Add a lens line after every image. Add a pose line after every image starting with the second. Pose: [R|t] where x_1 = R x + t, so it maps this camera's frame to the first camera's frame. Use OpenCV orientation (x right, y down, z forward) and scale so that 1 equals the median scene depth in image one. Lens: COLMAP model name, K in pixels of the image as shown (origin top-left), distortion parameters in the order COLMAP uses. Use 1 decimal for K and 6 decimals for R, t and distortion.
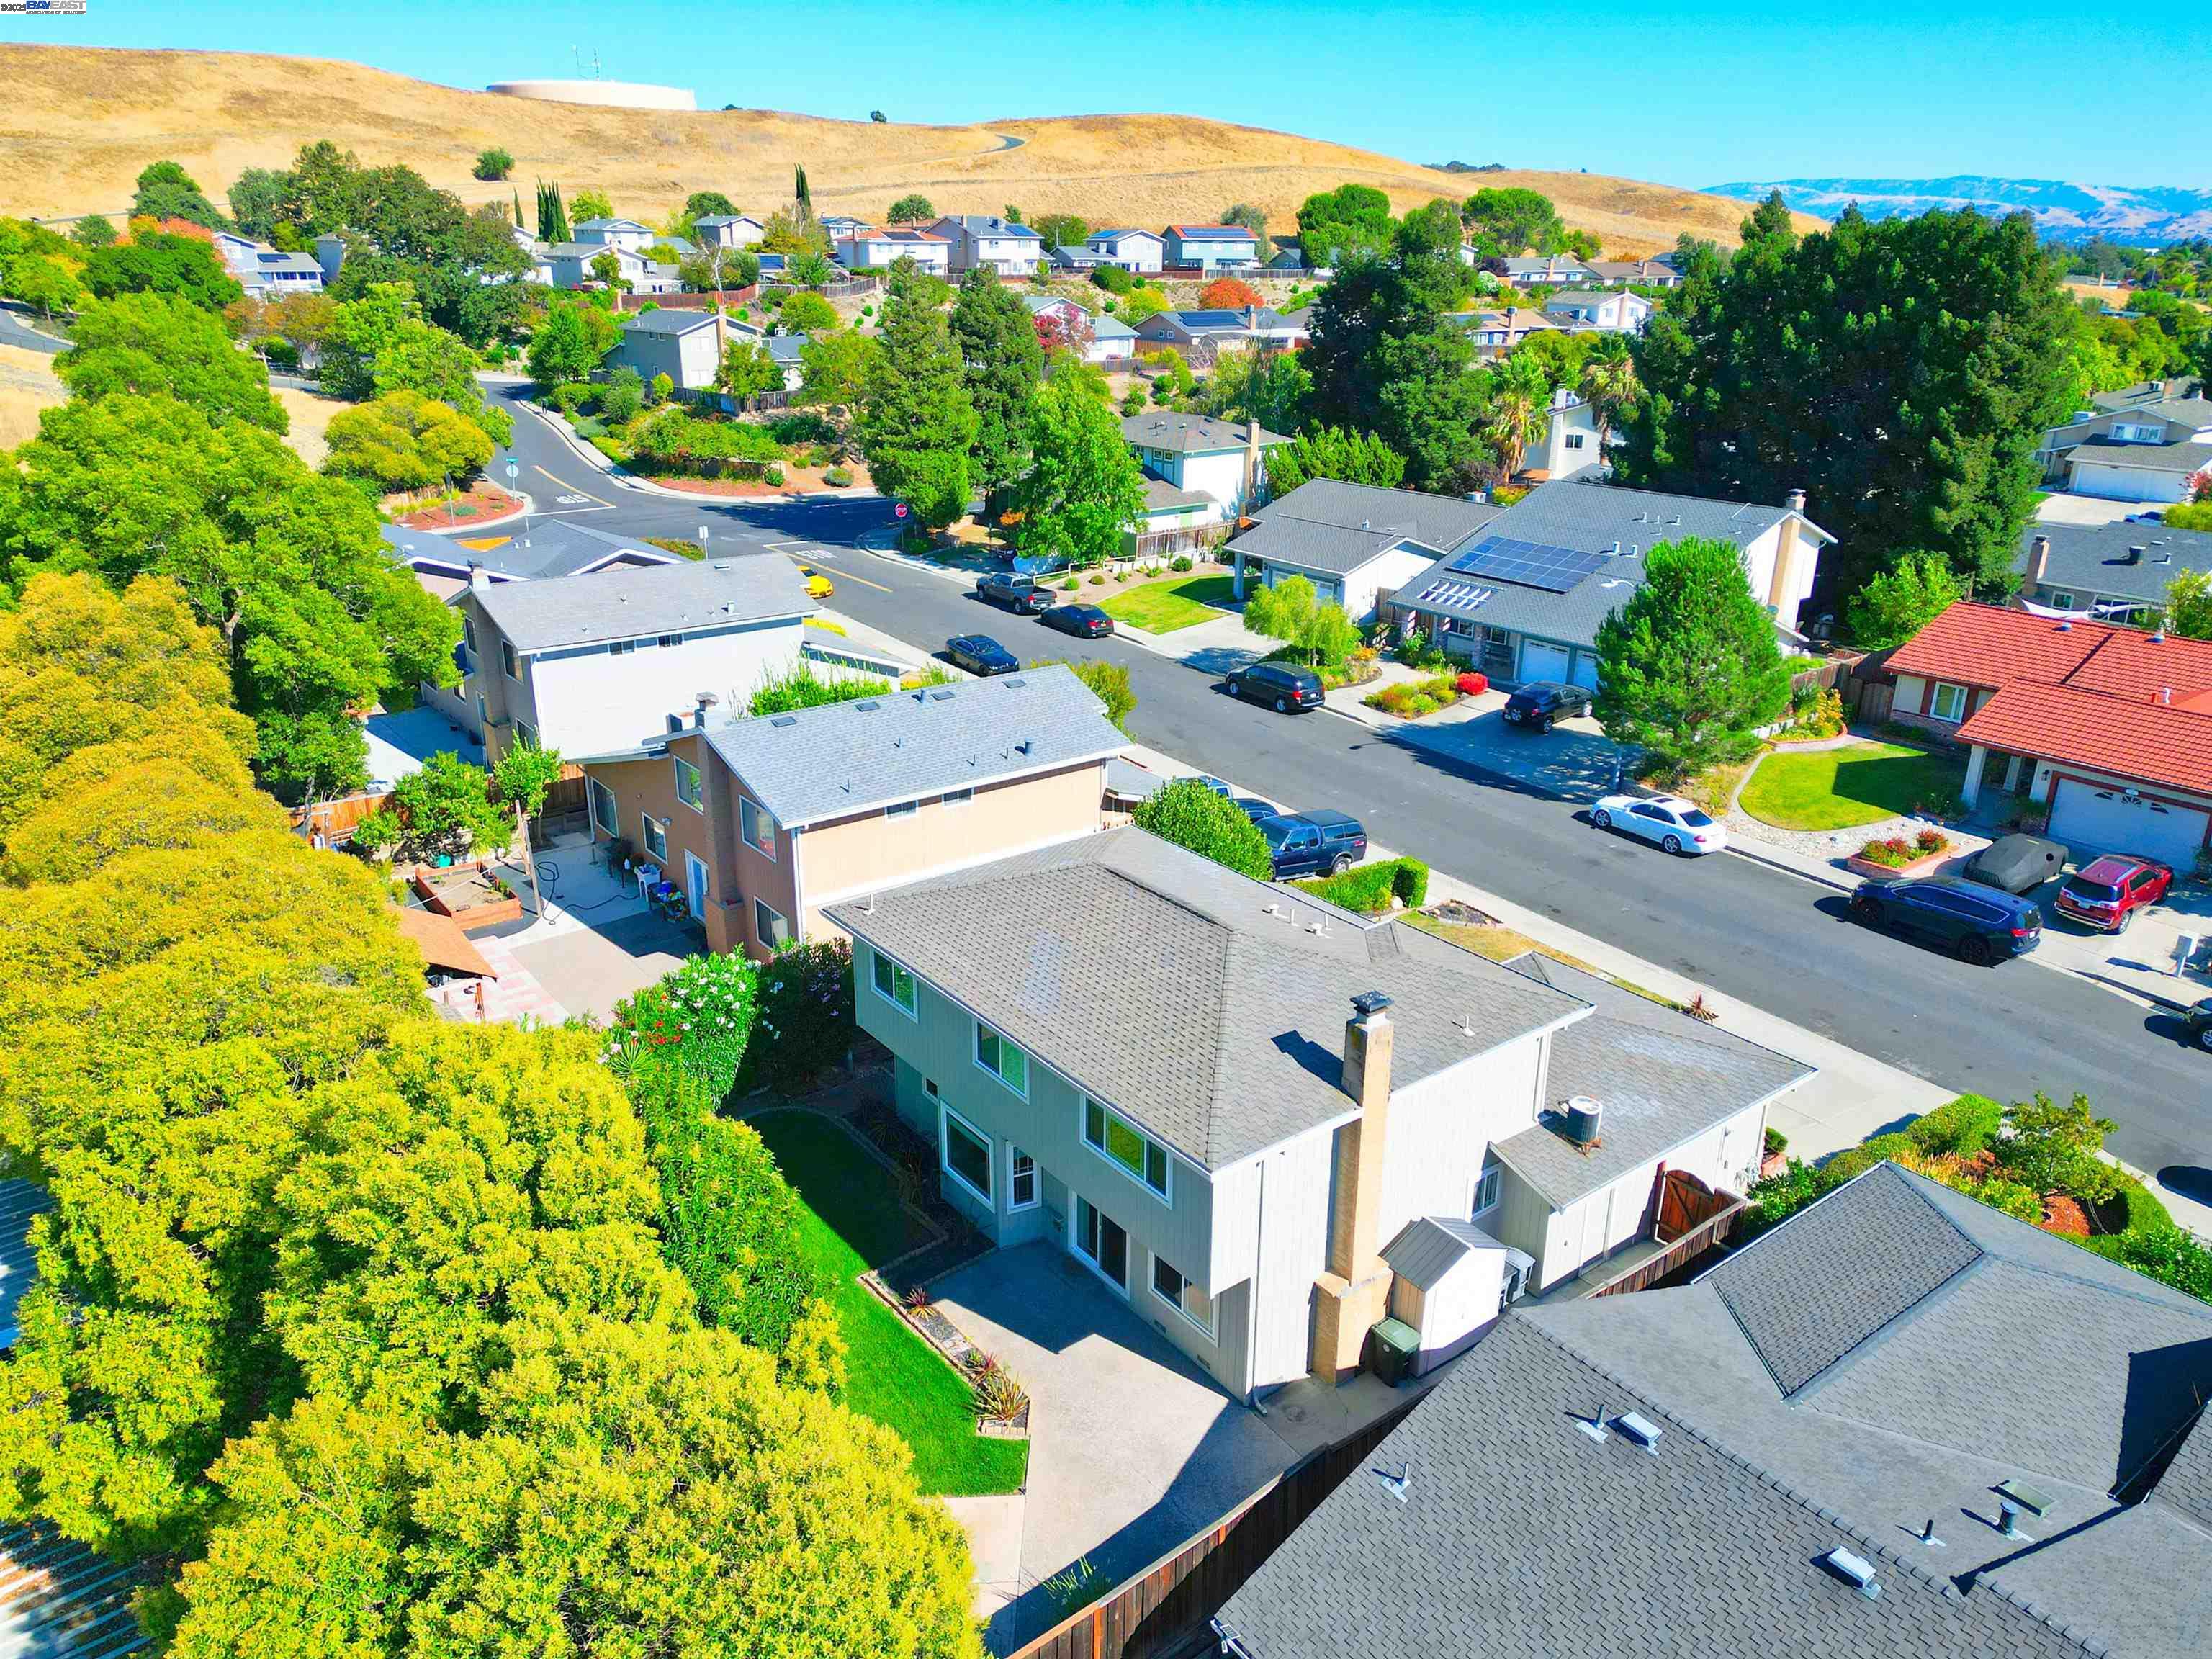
lens RADIAL K [[1512.2, 0, 1106.0], [0, 1512.2, 829.5], [0, 0, 1]] dist [0.121817, -0.134394]
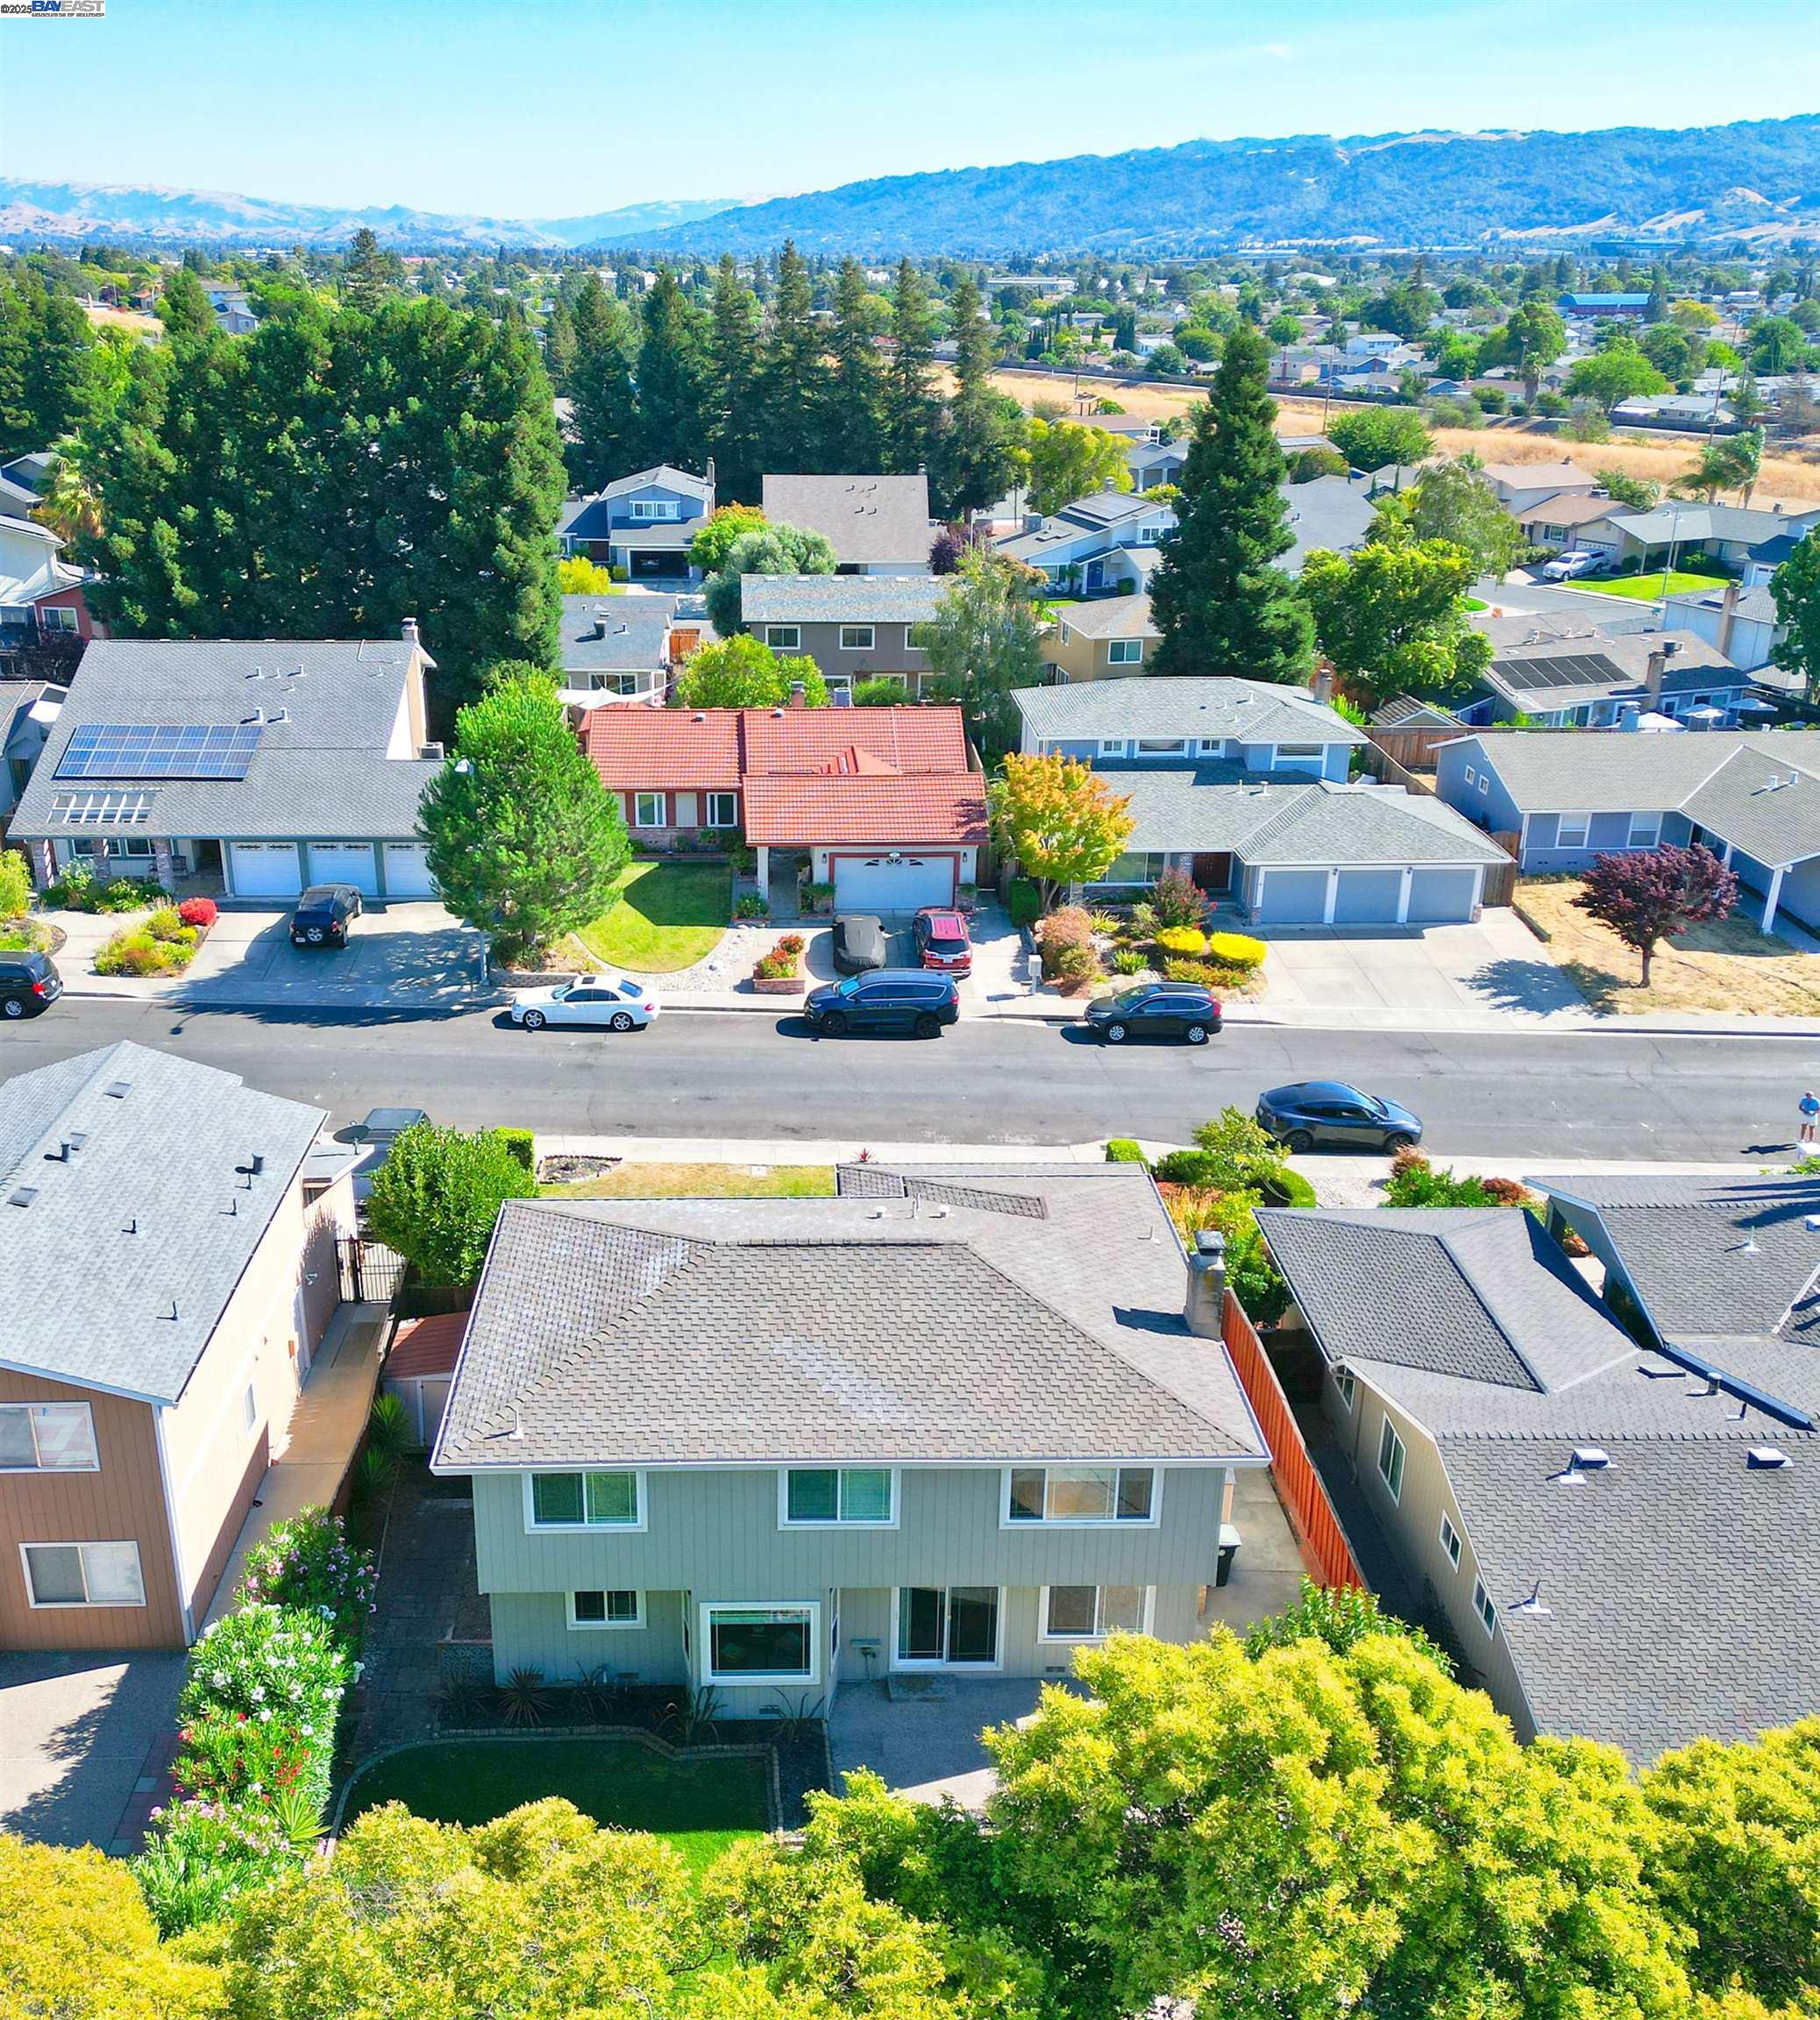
lens RADIAL K [[1779.3, 0, 909.8], [0, 1779.3, 1032.8], [0, 0, 1]] dist [0.133935, -0.207856]
pose [[0.609199, -0.315269, 0.727655, -0.318274], [0.289539, 0.942659, 0.166018, -0.112802], [-0.738270, 0.109547, 0.665550, 0.135951]]
